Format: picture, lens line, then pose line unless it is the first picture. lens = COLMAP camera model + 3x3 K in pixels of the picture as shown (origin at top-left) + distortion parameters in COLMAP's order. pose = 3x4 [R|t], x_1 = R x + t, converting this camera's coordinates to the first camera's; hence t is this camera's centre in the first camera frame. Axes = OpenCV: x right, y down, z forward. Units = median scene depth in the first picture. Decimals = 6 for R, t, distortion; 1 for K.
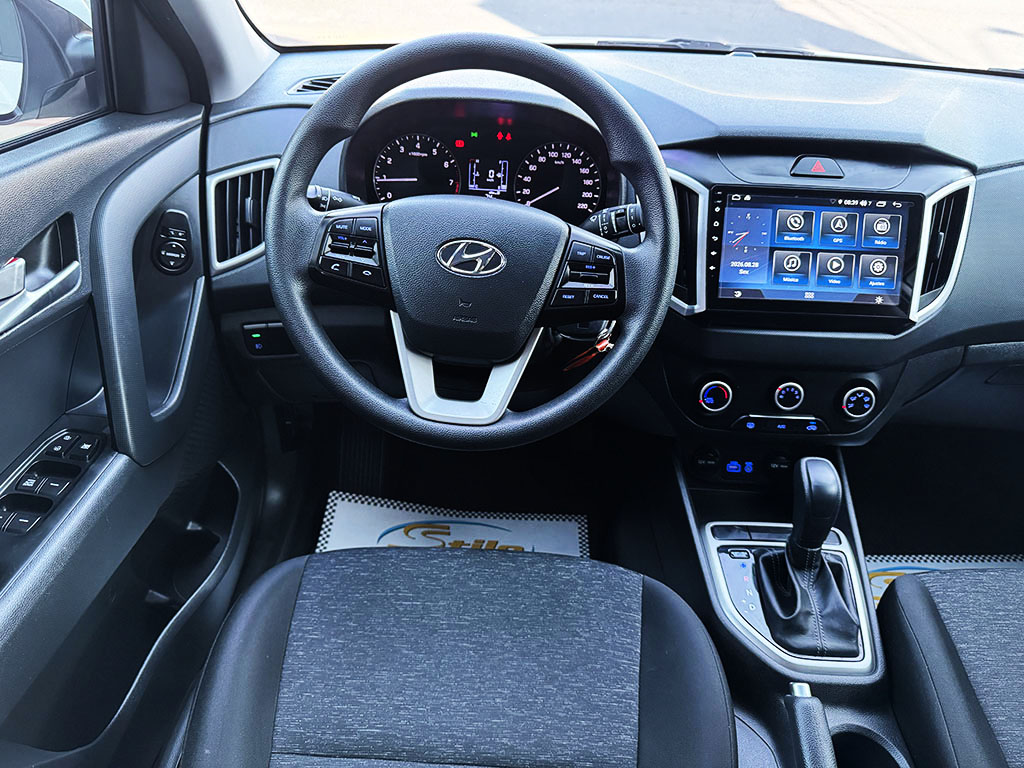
lens RADIAL K [[730.3, 0, 512.0], [0, 730.3, 384.0], [0, 0, 1]] dist [0.087907, -0.199011]
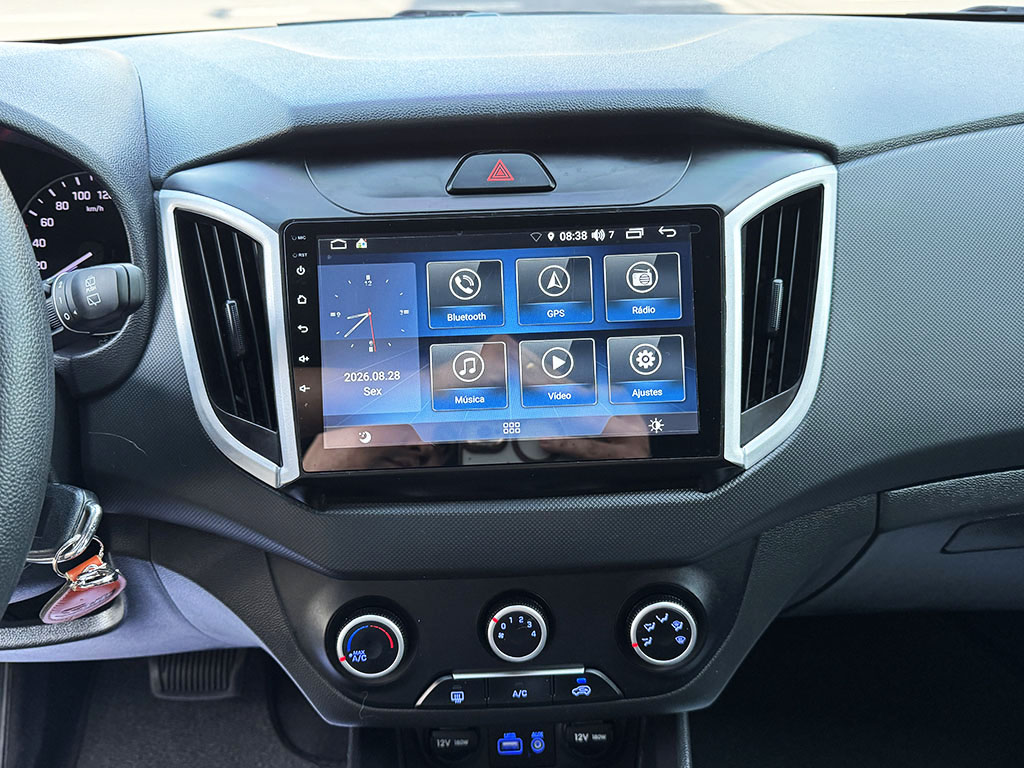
lens RADIAL K [[906.7, 0, 512.0], [0, 906.7, 384.0], [0, 0, 1]] dist [0.032696, -0.014904]
pose [[0.996417, -0.082571, 0.018291, 0.392419], [0.084264, 0.987761, -0.131256, -0.070538], [-0.007229, 0.132327, 0.991180, 0.402545]]
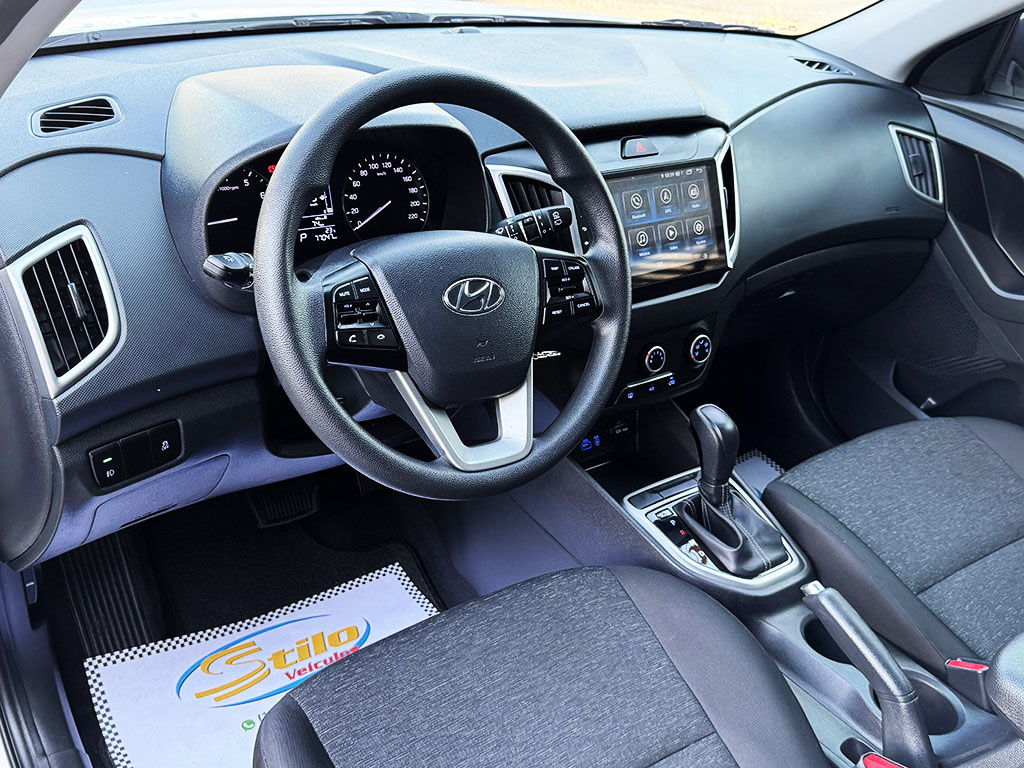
lens RADIAL K [[984.6, 0, 512.0], [0, 984.6, 384.0], [0, 0, 1]] dist [0.164718, -0.445376]
pose [[0.792047, -0.262827, 0.550985, -0.619149], [0.267203, 0.960779, 0.074198, -0.116640], [-0.548876, 0.088457, 0.831210, -0.080746]]
